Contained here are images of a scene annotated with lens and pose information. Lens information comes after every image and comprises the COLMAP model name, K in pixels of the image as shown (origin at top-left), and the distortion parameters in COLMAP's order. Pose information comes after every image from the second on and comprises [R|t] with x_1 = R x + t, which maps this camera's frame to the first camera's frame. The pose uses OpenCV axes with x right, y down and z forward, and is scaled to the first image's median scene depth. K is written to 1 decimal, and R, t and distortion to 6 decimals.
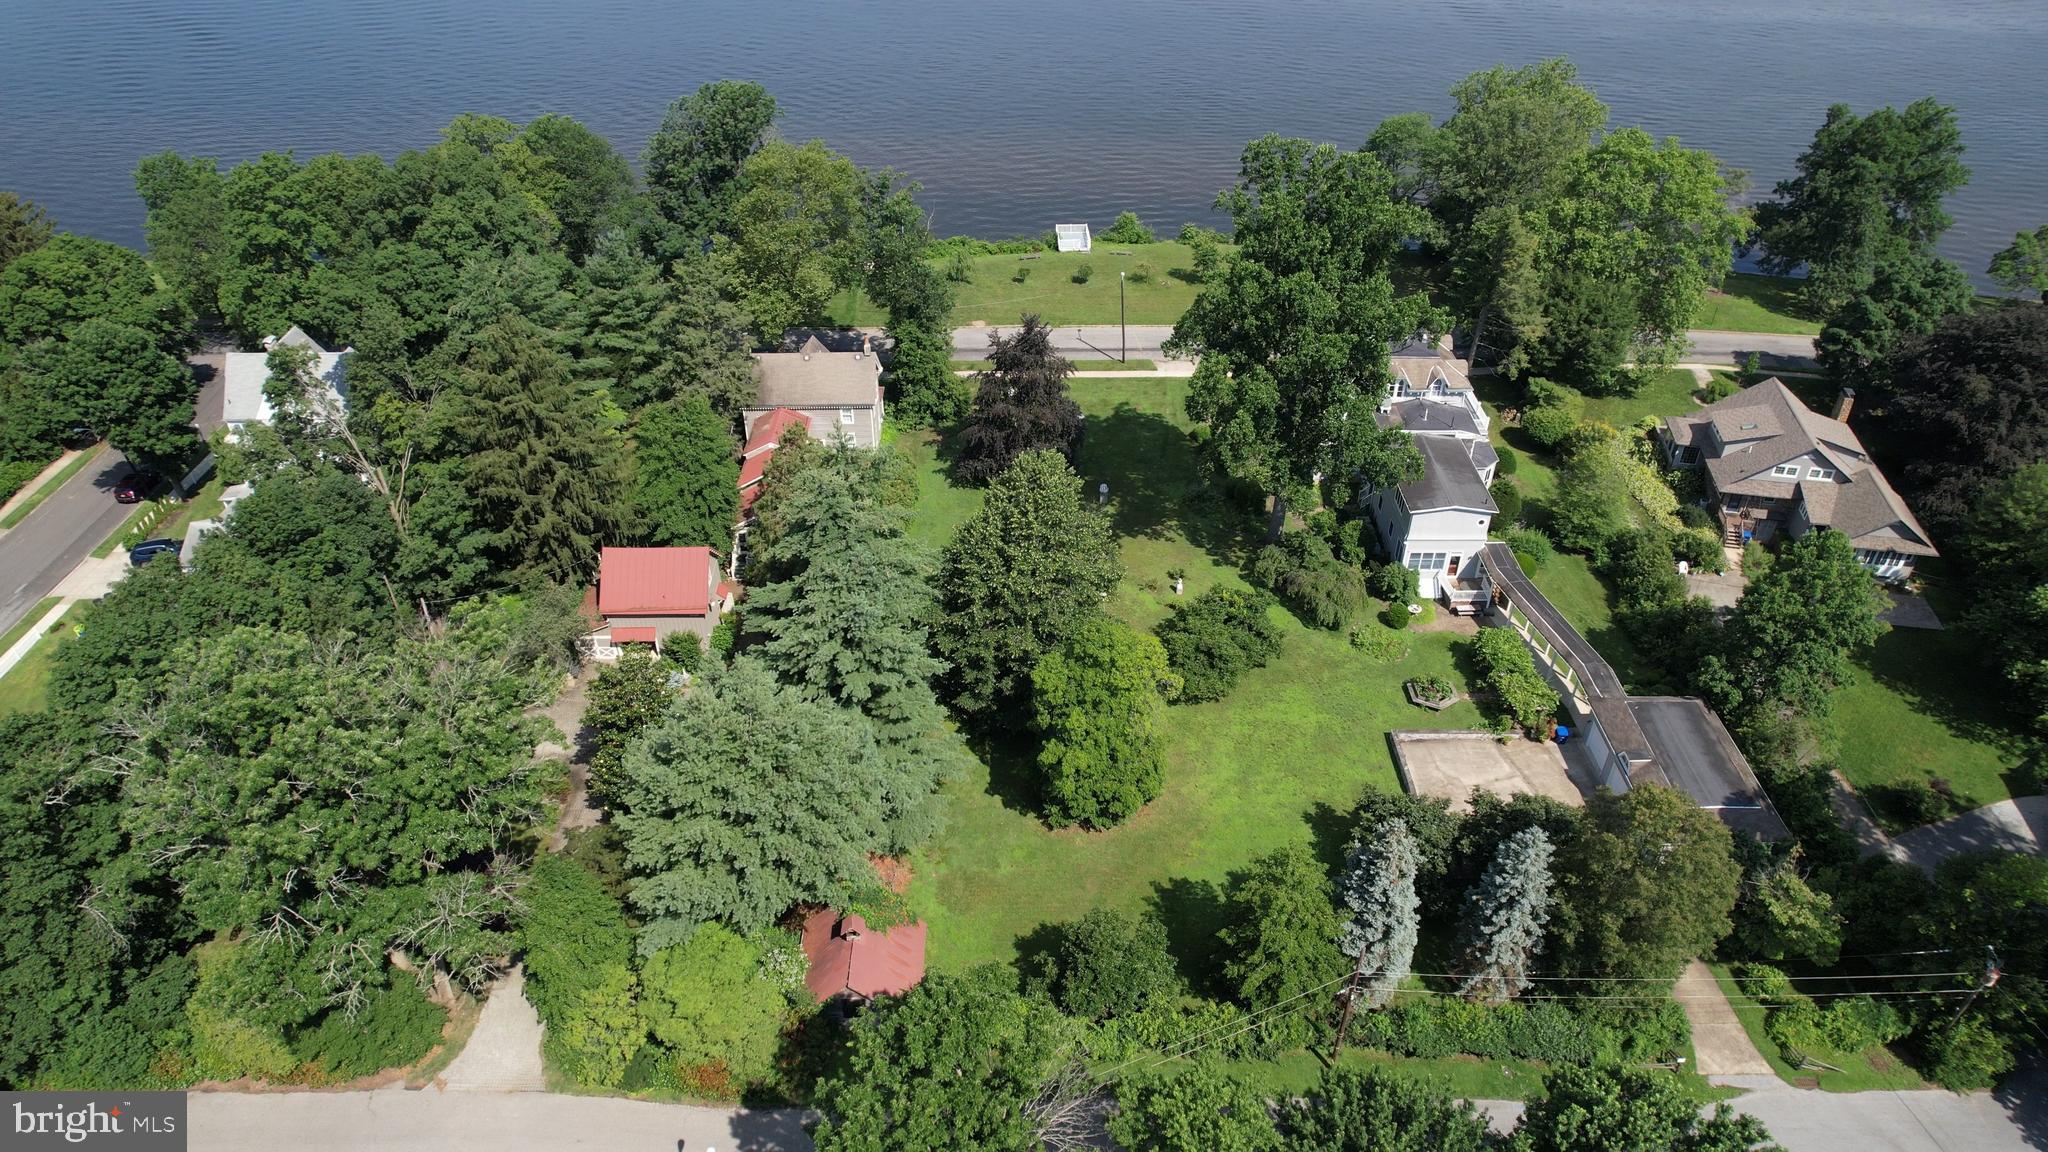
lens RADIAL K [[1306.1, 0, 1040.0], [0, 1306.1, 590.4], [0, 0, 1]] dist [-0.077270, 0.065761]
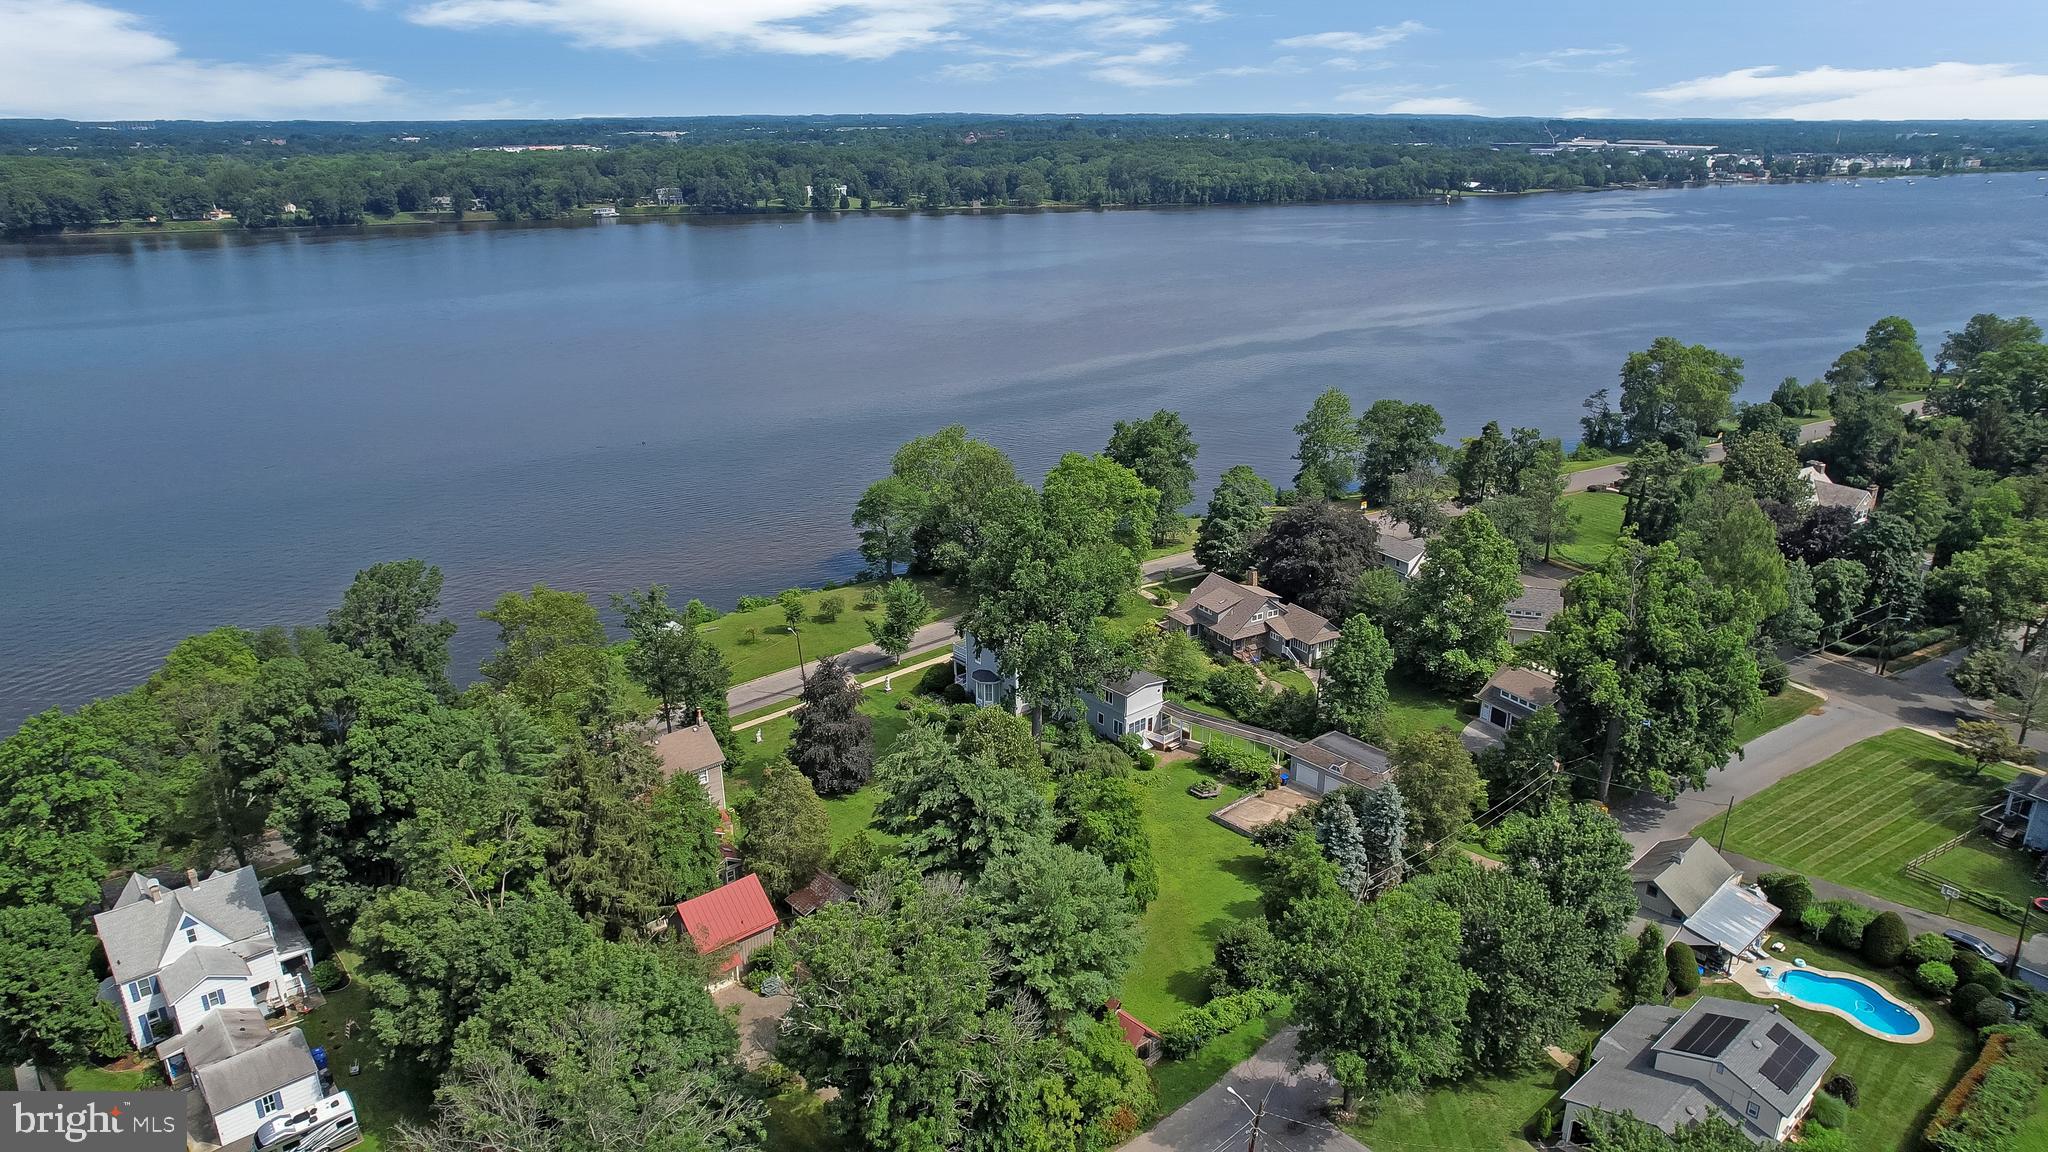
lens RADIAL K [[1304.0, 0, 1041.7], [0, 1304.0, 605.1], [0, 0, 1]] dist [-0.086720, 0.076217]
pose [[0.753037, -0.239312, 0.612916, -0.691651], [0.398260, 0.907274, -0.135065, 0.009127], [-0.523760, 0.345809, 0.778519, -0.179085]]
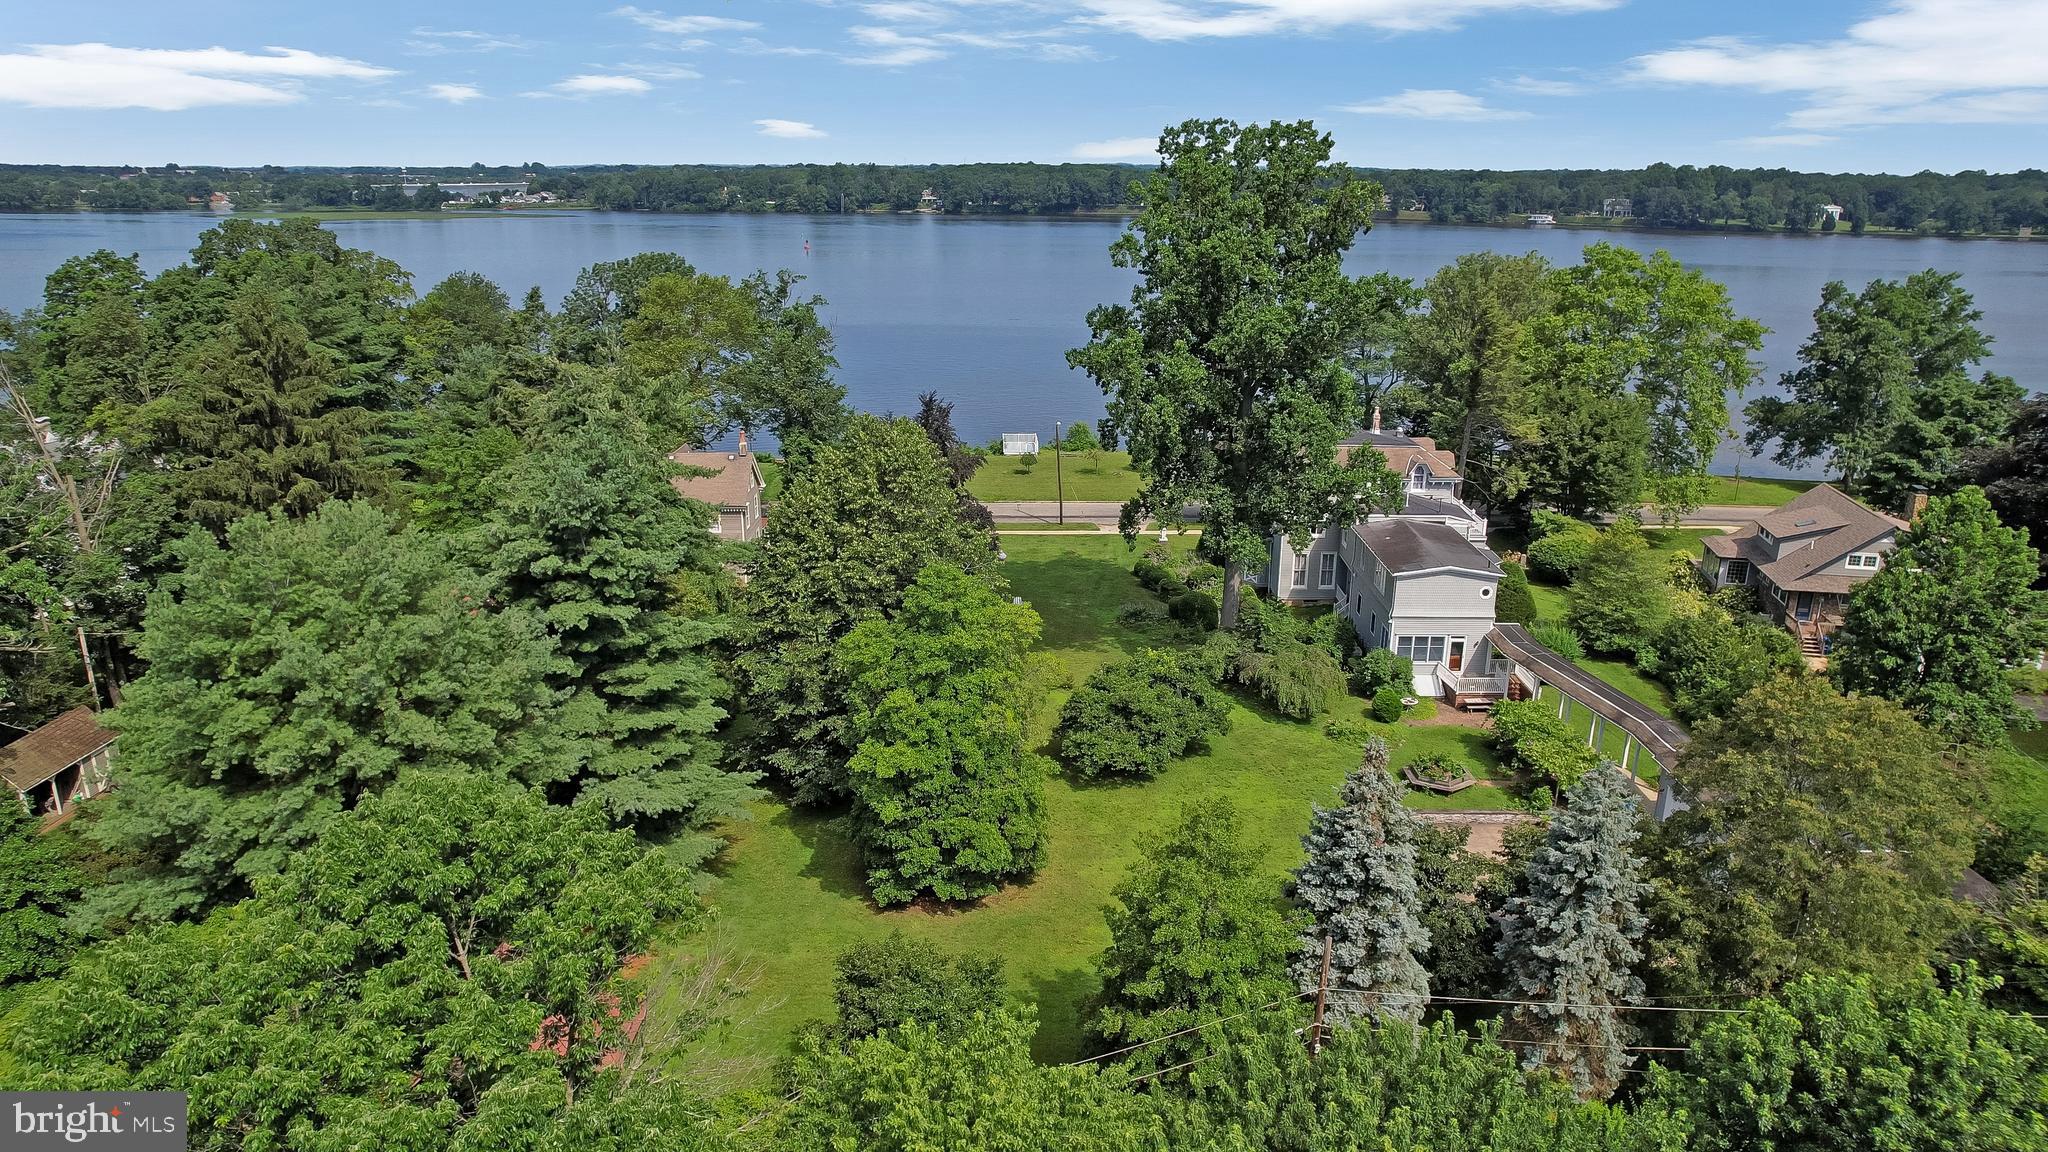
lens RADIAL K [[1306.1, 0, 1040.0], [0, 1306.1, 590.4], [0, 0, 1]] dist [-0.077270, 0.065761]
pose [[0.999916, 0.004361, -0.012228, 0.080785], [-0.008087, 0.946082, -0.323826, 0.197873], [0.010157, 0.323897, 0.946038, 0.255816]]
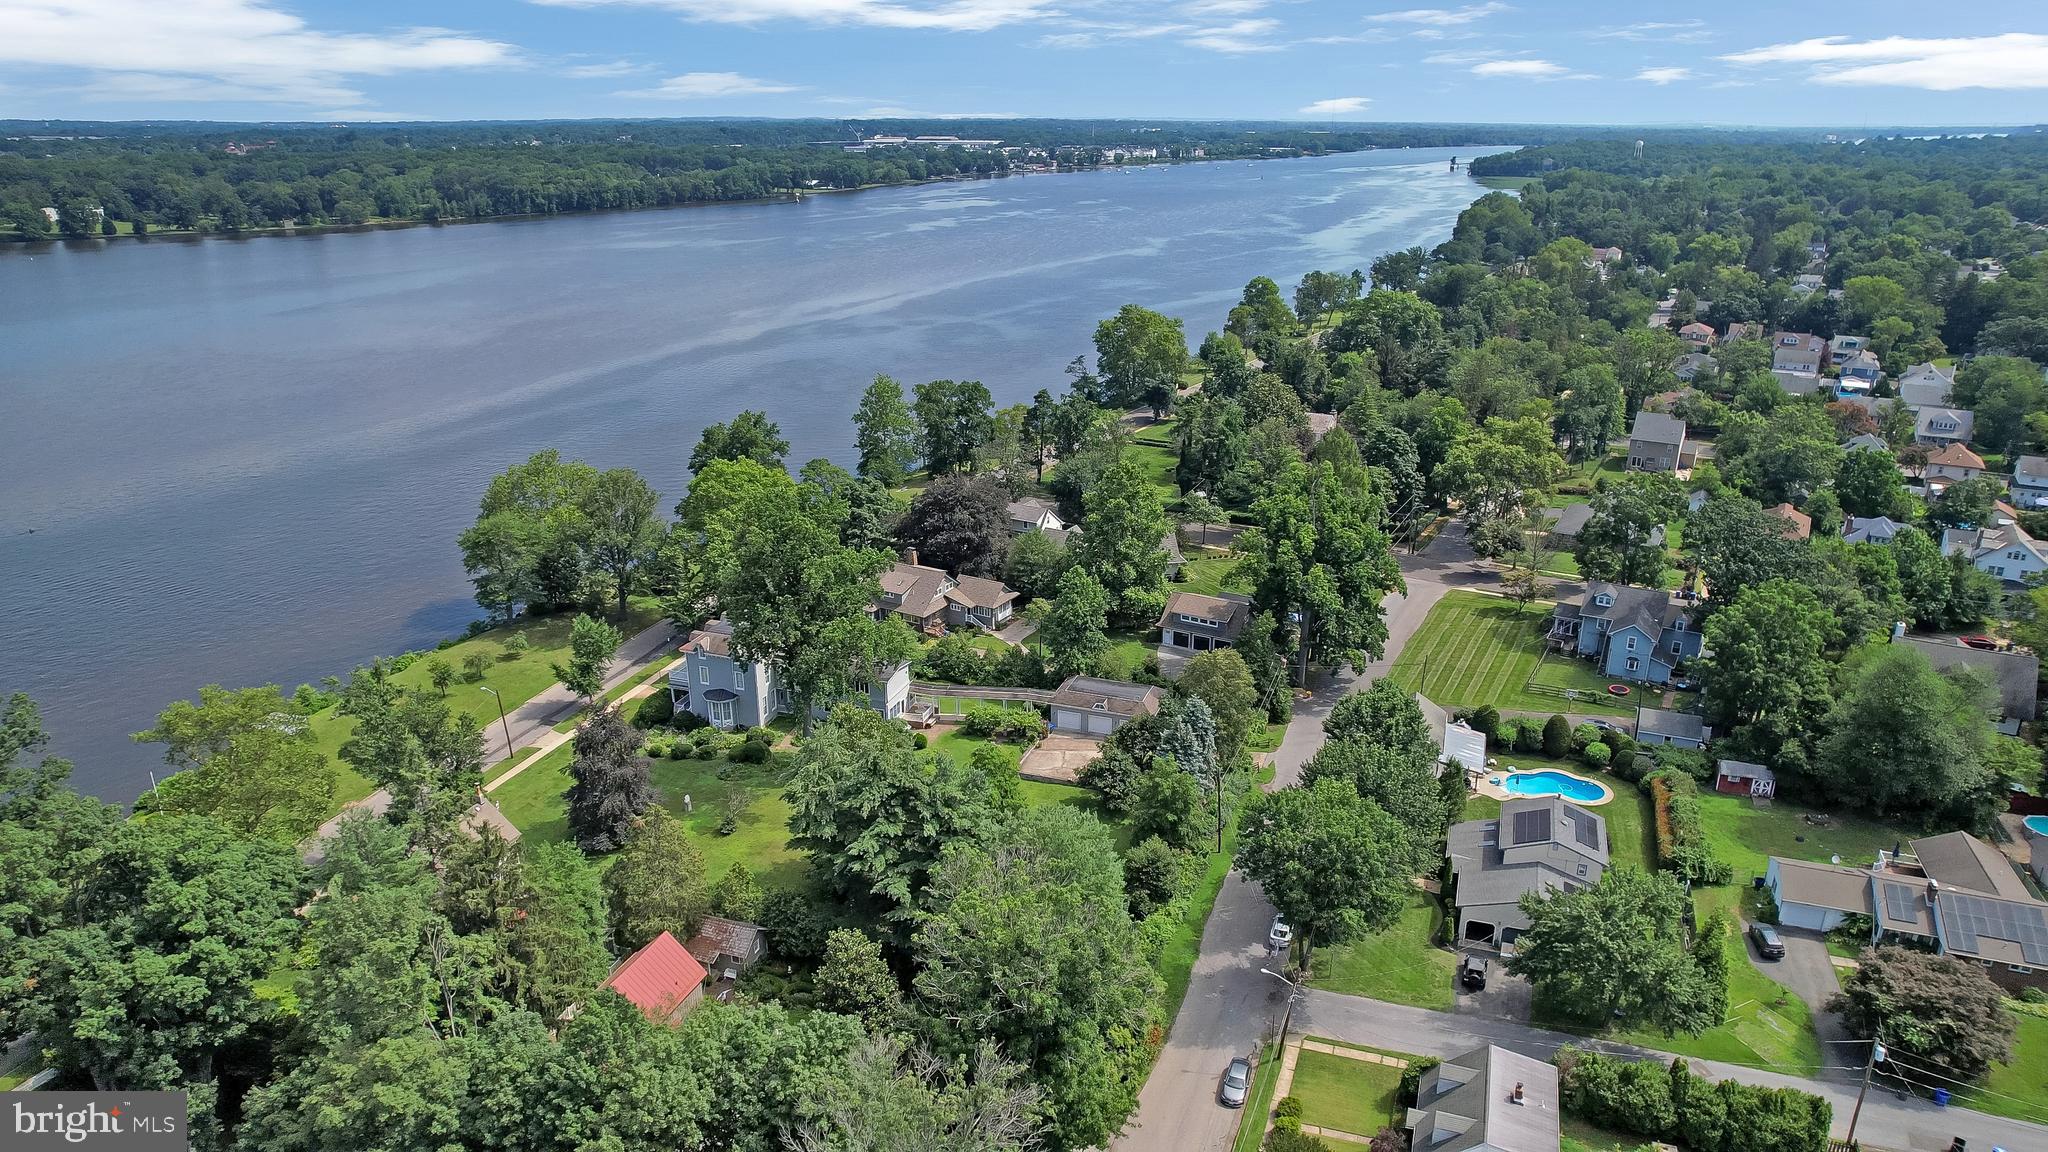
lens RADIAL K [[1311.3, 0, 1039.9], [0, 1311.3, 584.6], [0, 0, 1]] dist [-0.077700, 0.071201]
pose [[0.342361, -0.322225, 0.882587, -0.975348], [0.564113, 0.821698, 0.081172, -0.176944], [-0.751376, 0.470089, 0.463089, 0.079502]]
